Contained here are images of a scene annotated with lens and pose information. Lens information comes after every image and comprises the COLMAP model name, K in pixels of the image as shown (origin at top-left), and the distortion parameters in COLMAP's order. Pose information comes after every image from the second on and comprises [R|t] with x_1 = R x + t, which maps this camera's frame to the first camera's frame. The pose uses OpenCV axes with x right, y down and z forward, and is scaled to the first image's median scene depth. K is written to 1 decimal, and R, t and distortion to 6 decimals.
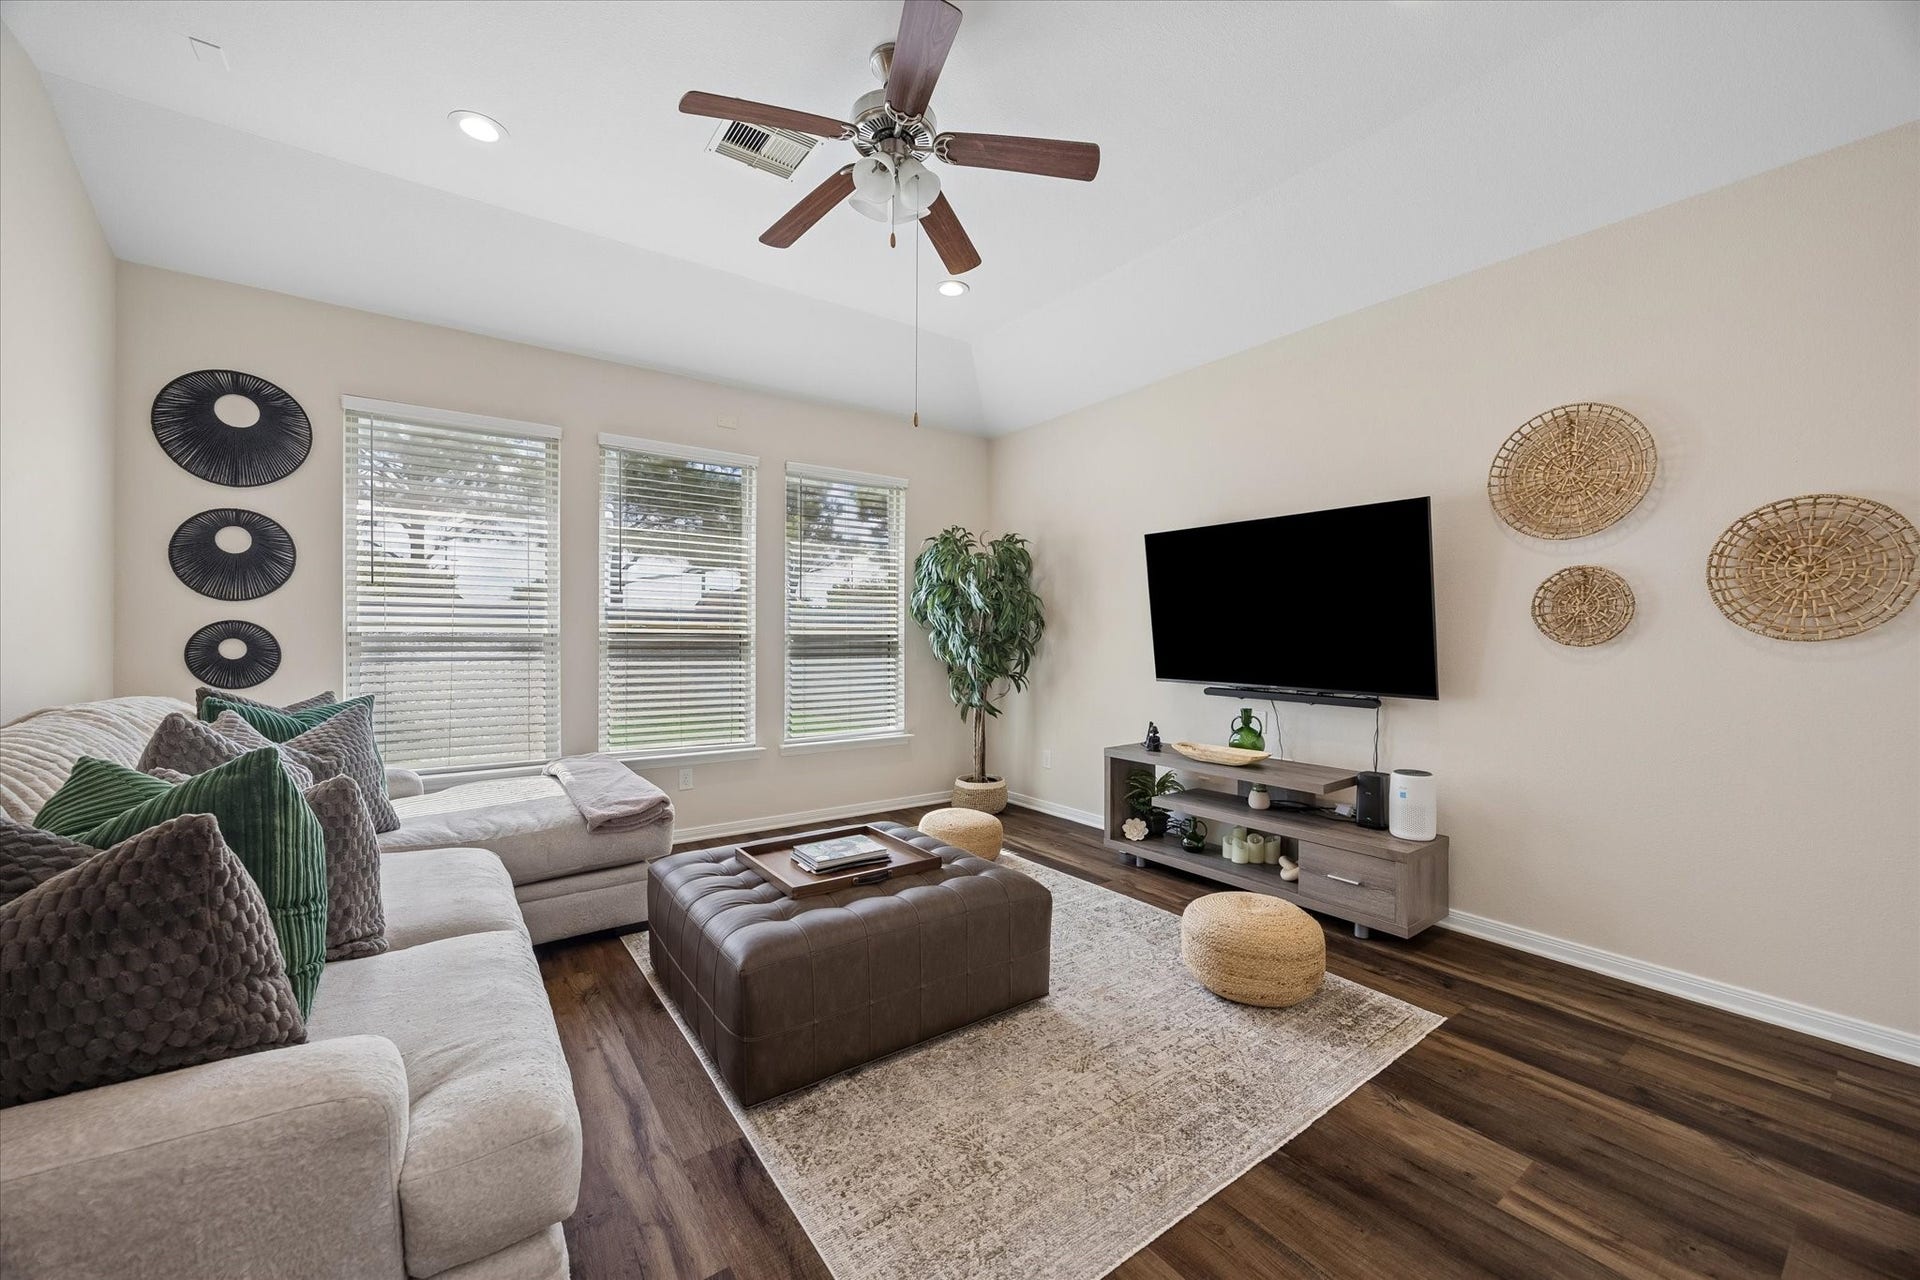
lens RADIAL K [[751.5, 0, 945.4], [0, 751.5, 638.8], [0, 0, 1]] dist [-0.006672, 0.001465]
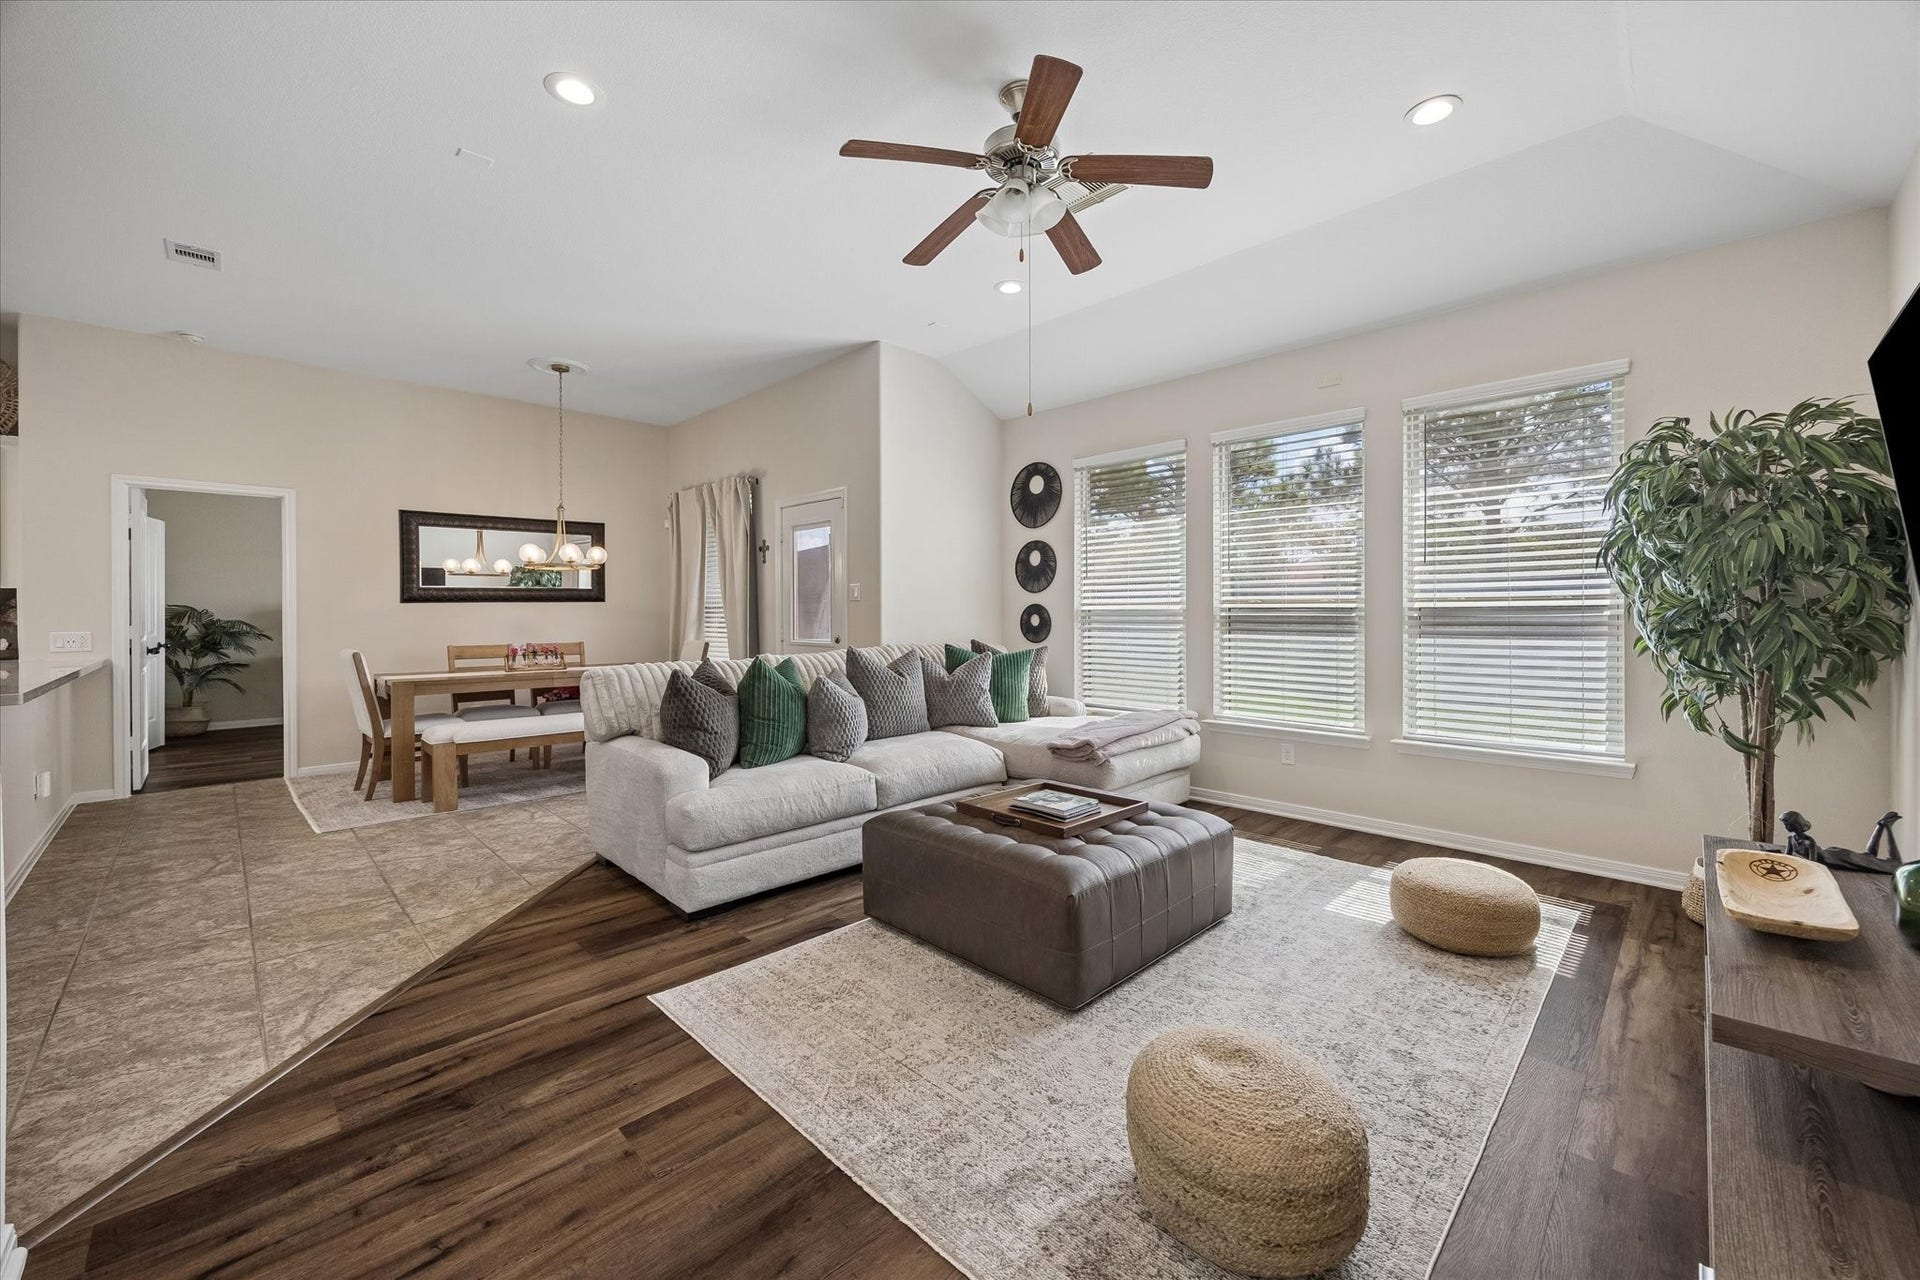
lens RADIAL K [[751.5, 0, 962.5], [0, 751.5, 612.2], [0, 0, 1]] dist [-0.006672, 0.001465]
pose [[0.147162, -0.005745, -0.989096, 0.750604], [0.004814, 0.999975, -0.005092, 0.002733], [0.989101, -0.004012, 0.147186, 0.553196]]
